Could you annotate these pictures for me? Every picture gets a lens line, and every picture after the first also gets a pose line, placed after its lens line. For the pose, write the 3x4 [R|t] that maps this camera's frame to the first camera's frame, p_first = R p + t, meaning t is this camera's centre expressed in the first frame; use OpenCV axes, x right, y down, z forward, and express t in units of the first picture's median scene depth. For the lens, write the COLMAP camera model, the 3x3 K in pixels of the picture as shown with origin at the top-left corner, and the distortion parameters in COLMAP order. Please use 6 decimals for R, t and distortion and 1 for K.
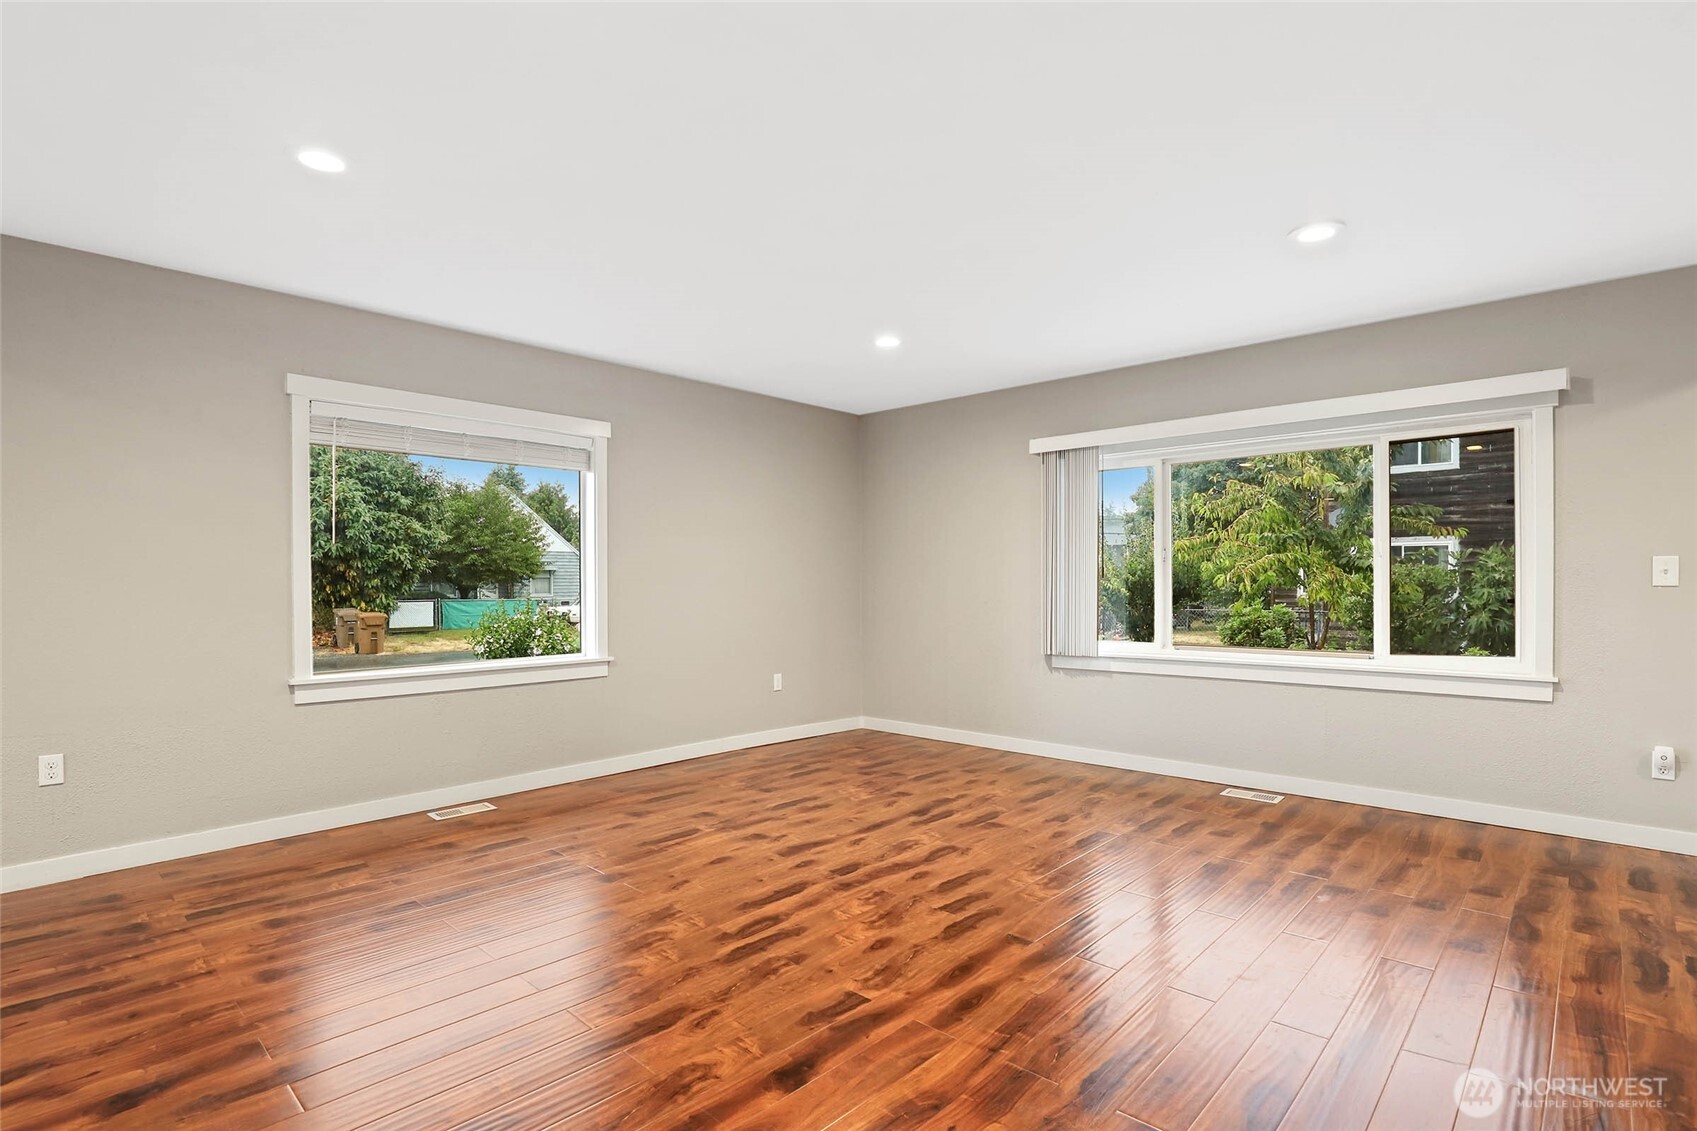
lens RADIAL K [[827.9, 0, 869.0], [0, 827.9, 580.3], [0, 0, 1]] dist [-0.021186, 0.000140]
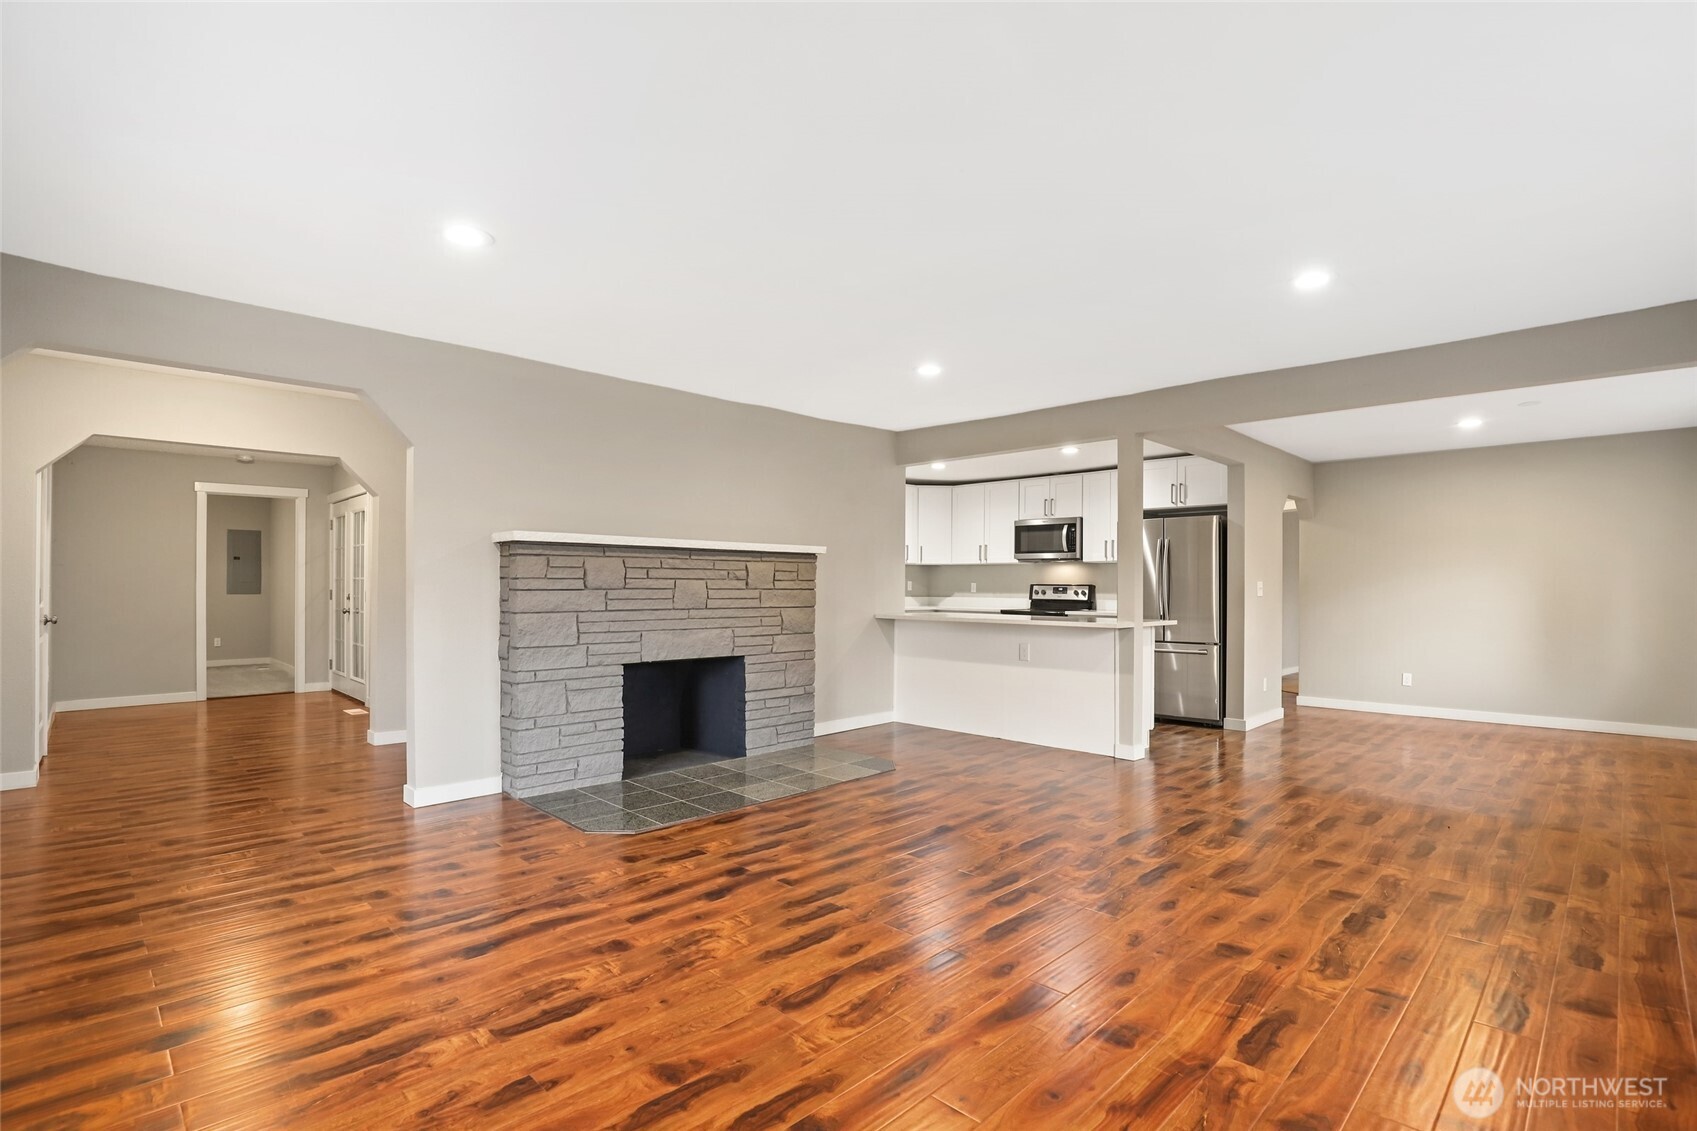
lens RADIAL K [[798.1, 0, 866.5], [0, 798.1, 584.4], [0, 0, 1]] dist [-0.024782, 0.000640]
pose [[-0.999498, -0.002199, 0.031603, 0.019605], [-0.002275, 0.999995, -0.002379, 0.000164], [-0.031598, -0.002449, -0.999498, 1.498547]]
